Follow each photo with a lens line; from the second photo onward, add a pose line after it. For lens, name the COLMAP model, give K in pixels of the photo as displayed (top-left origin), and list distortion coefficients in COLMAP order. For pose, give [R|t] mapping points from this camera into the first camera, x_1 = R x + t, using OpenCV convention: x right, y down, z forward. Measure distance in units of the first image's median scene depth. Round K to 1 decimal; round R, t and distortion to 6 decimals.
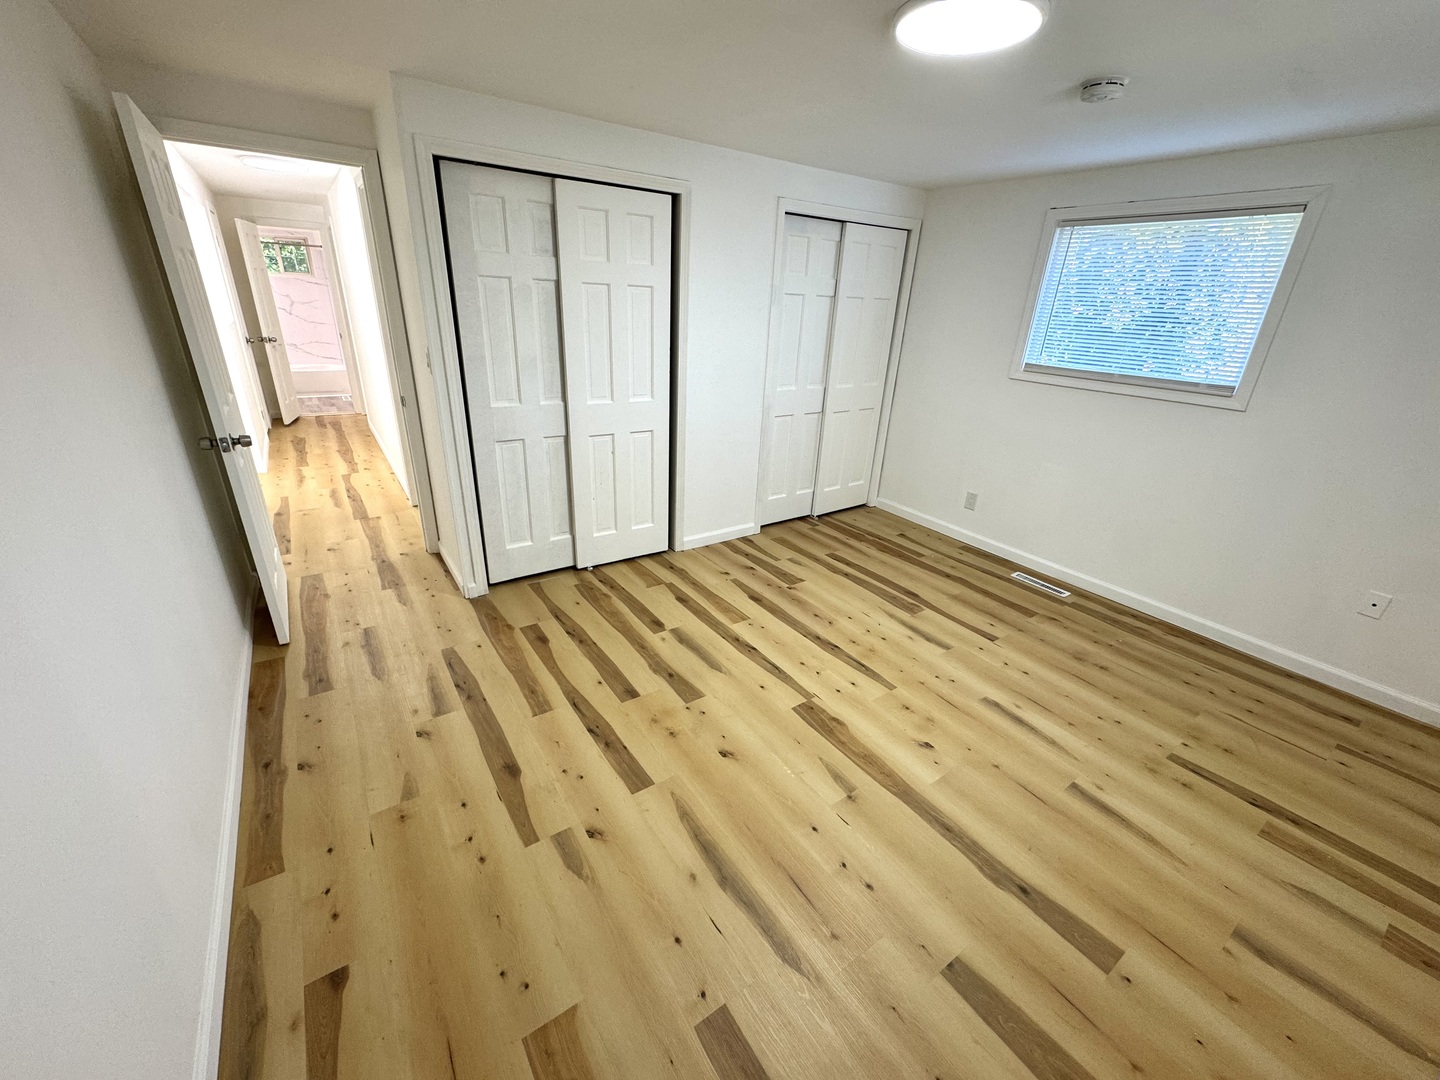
lens RADIAL K [[572.6, 0, 719.3], [0, 572.6, 540.3], [0, 0, 1]] dist [-0.001436, -0.000092]
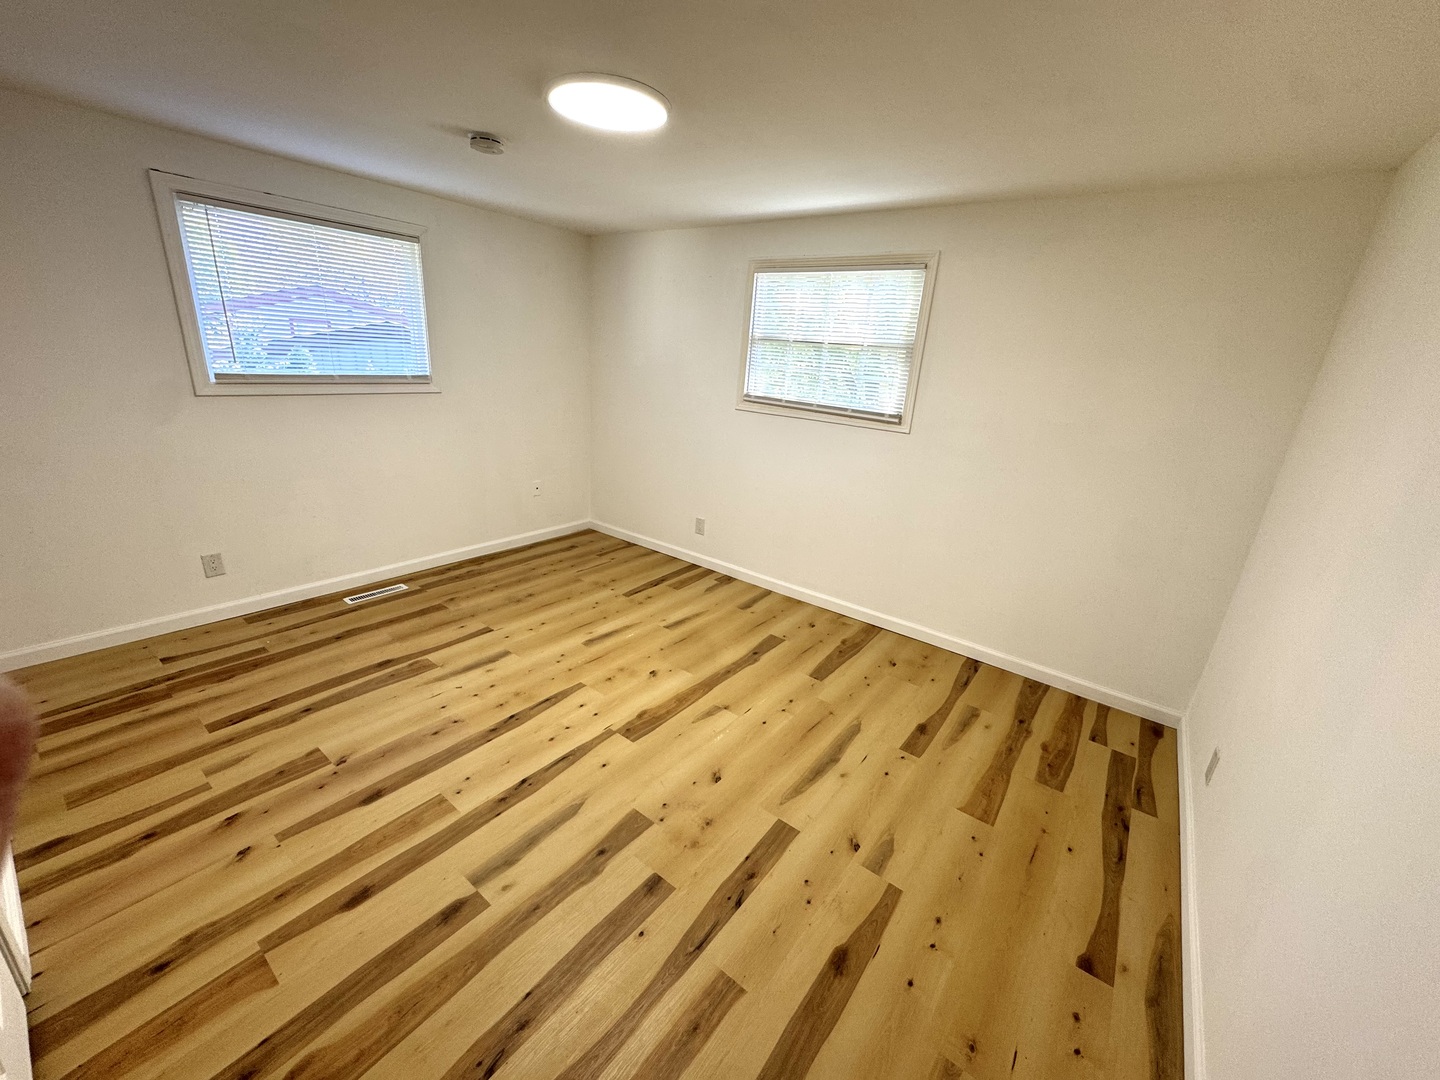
lens RADIAL K [[572.6, 0, 719.3], [0, 572.6, 540.3], [0, 0, 1]] dist [-0.001436, -0.000092]
pose [[-0.301123, -0.365498, 0.880759, -0.619381], [0.291665, 0.844063, 0.449987, -0.377311], [-0.907886, 0.392388, -0.147564, 0.813911]]
